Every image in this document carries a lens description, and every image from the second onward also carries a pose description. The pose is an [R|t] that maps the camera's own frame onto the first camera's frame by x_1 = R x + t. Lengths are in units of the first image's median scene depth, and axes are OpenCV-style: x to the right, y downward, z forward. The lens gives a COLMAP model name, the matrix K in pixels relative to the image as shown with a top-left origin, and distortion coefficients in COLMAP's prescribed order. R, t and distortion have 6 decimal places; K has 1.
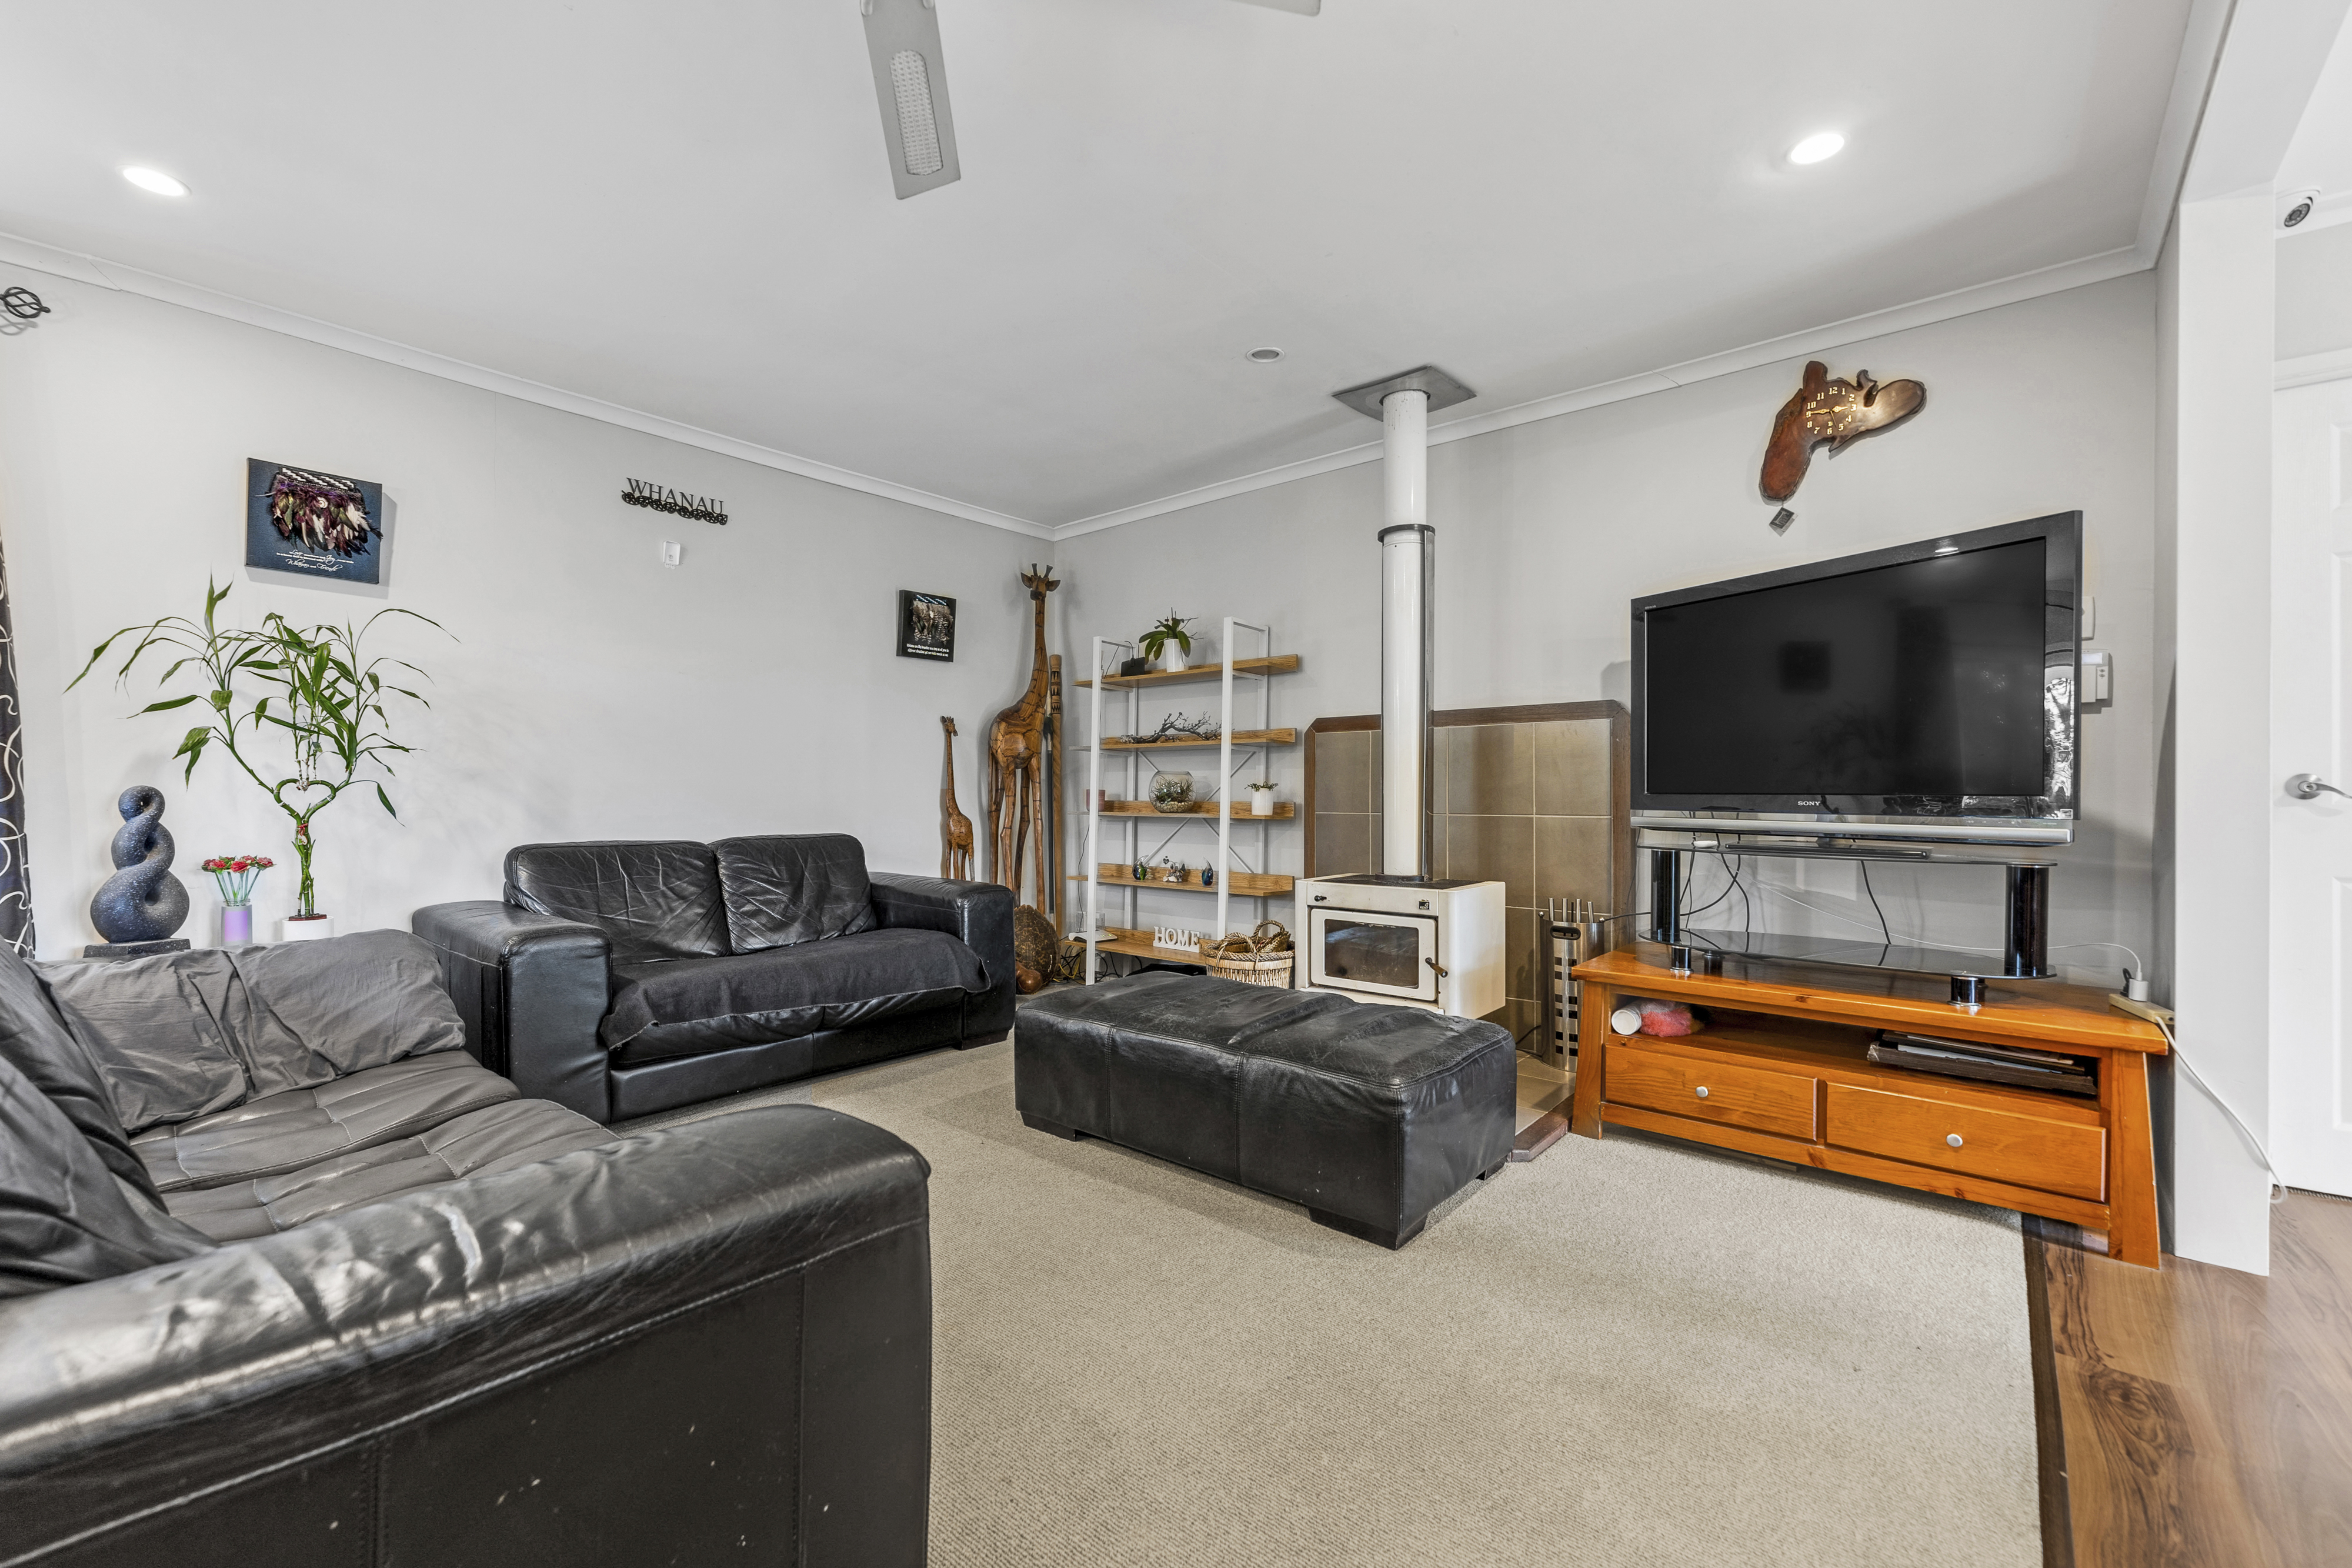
lens RADIAL K [[944.9, 0, 1176.0], [0, 944.9, 784.0], [0, 0, 1]] dist [-0.000141, -0.000009]
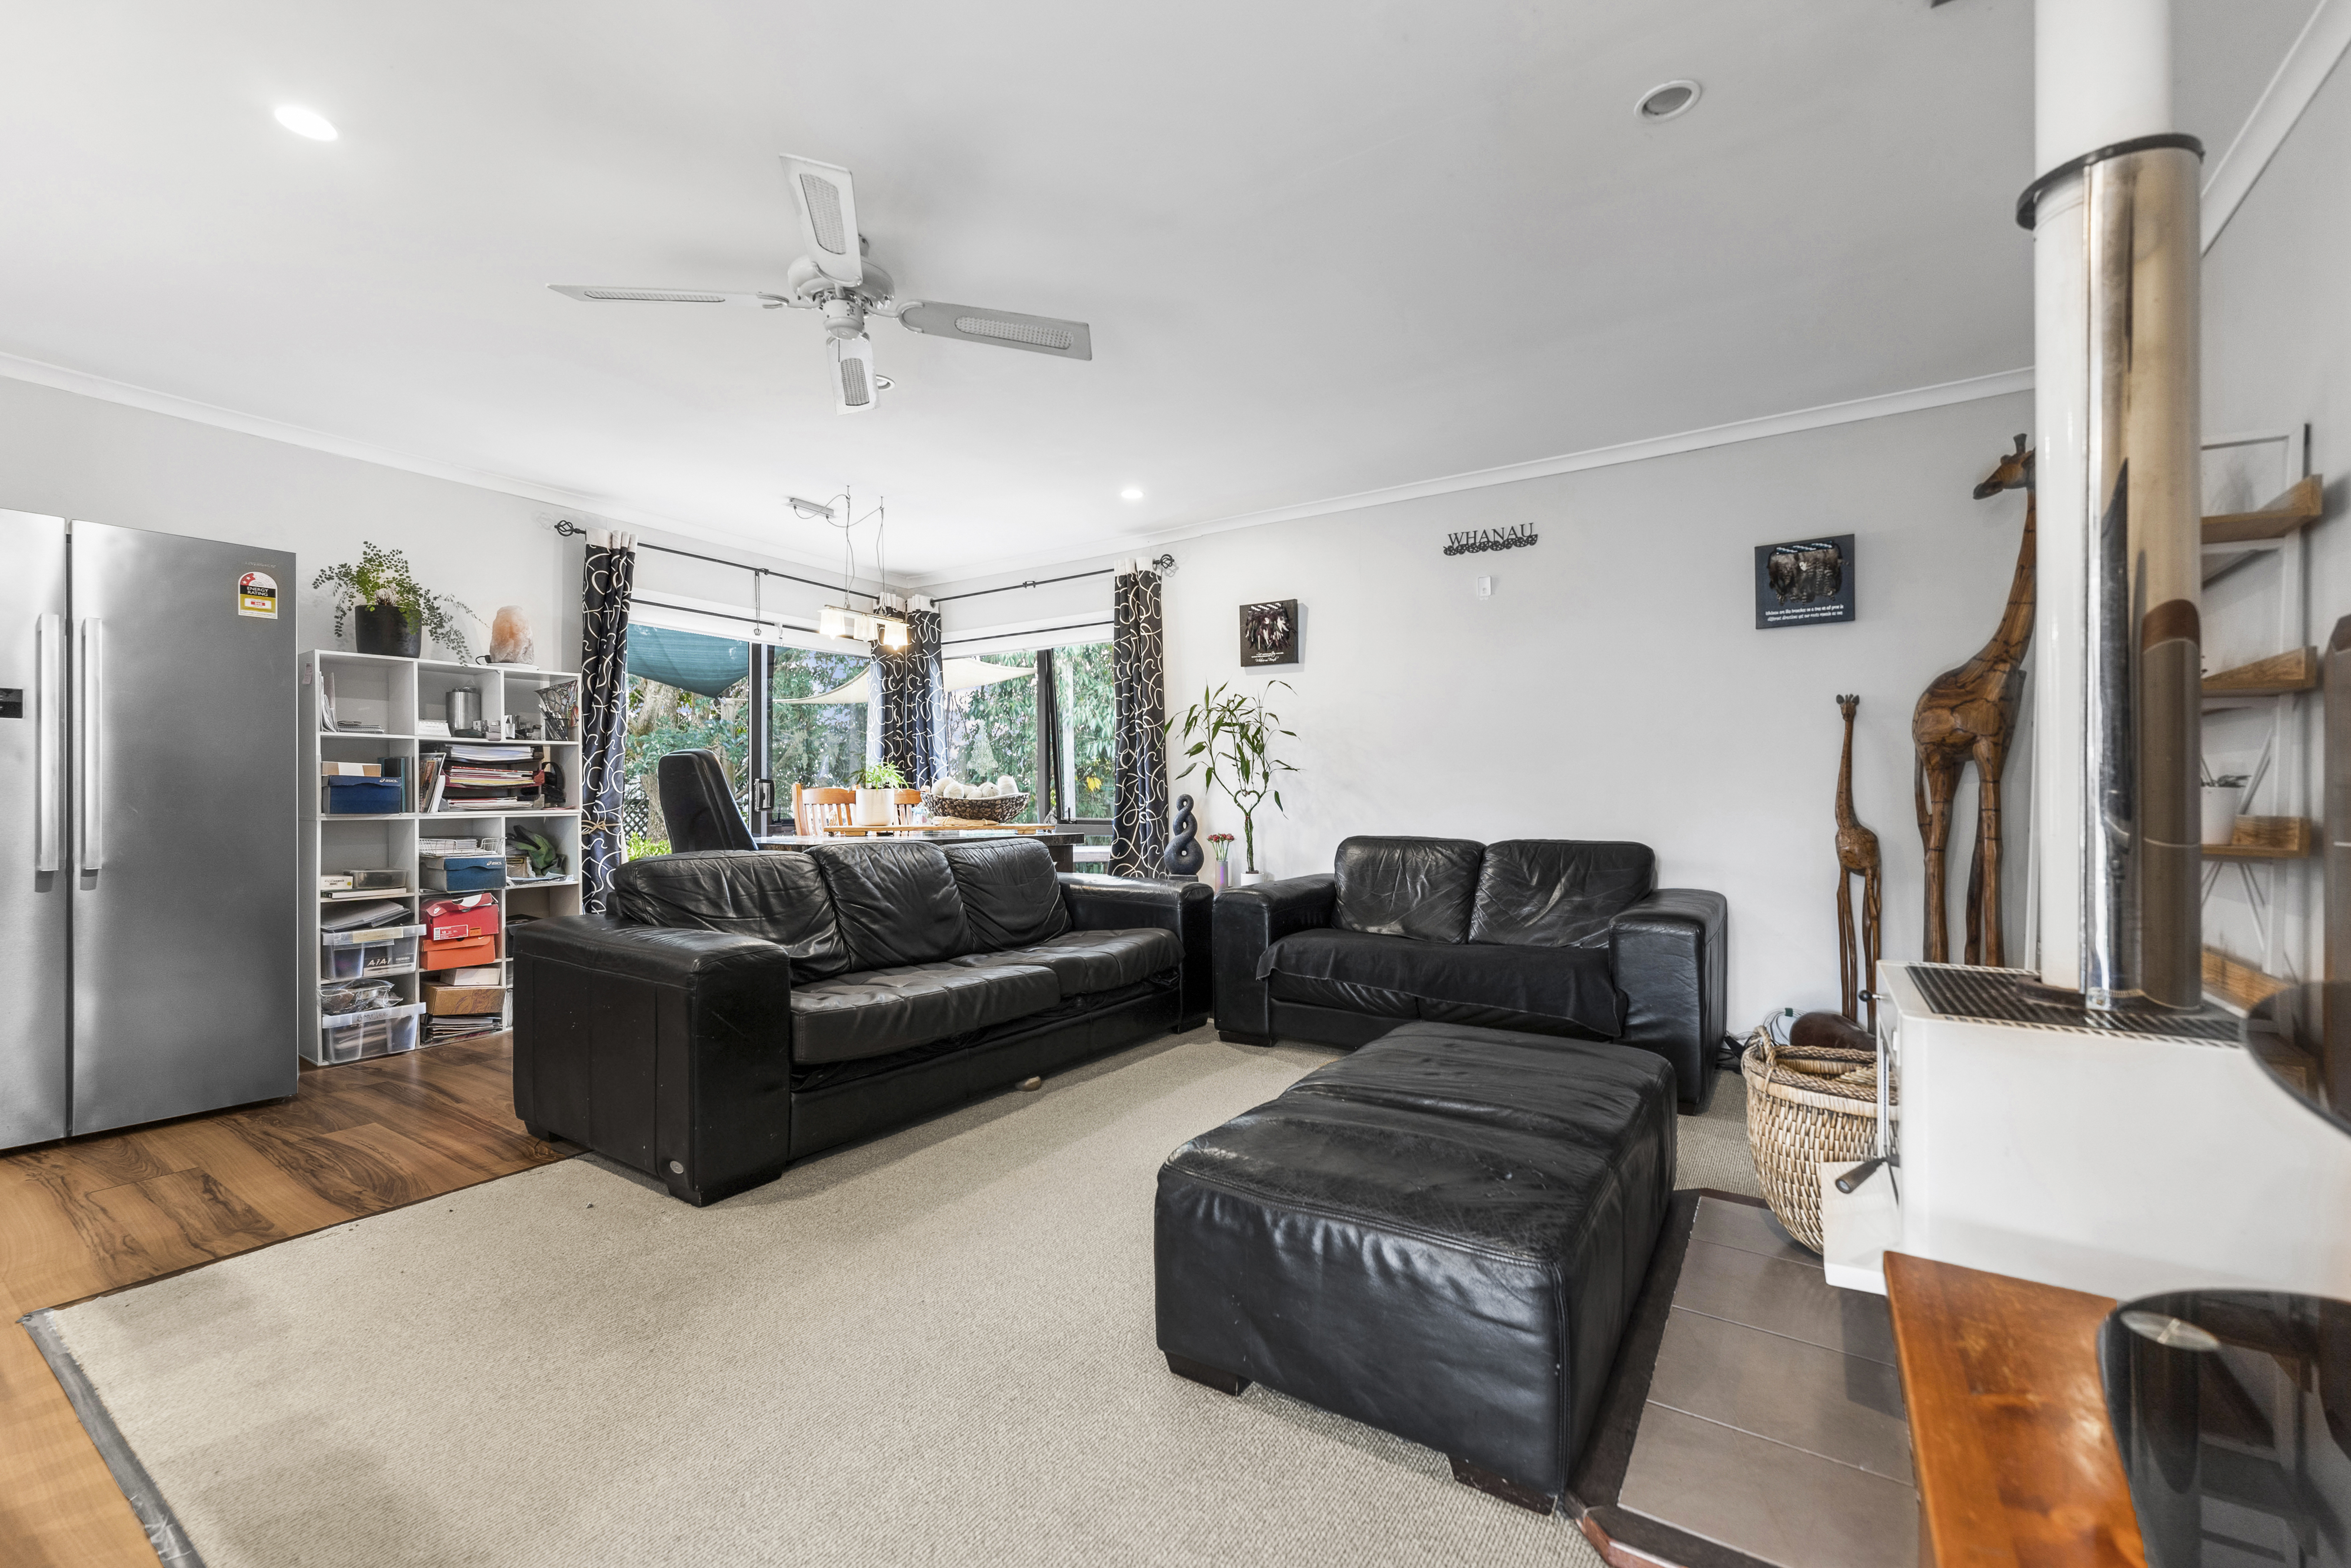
lens RADIAL K [[958.9, 0, 1175.5], [0, 958.9, 784.0], [0, 0, 1]] dist [-0.000268, 0.000055]
pose [[0.128359, -0.017879, -0.991567, 0.696275], [0.007459, 0.999827, -0.017063, 0.011936], [0.991700, -0.005206, 0.128470, 0.608005]]
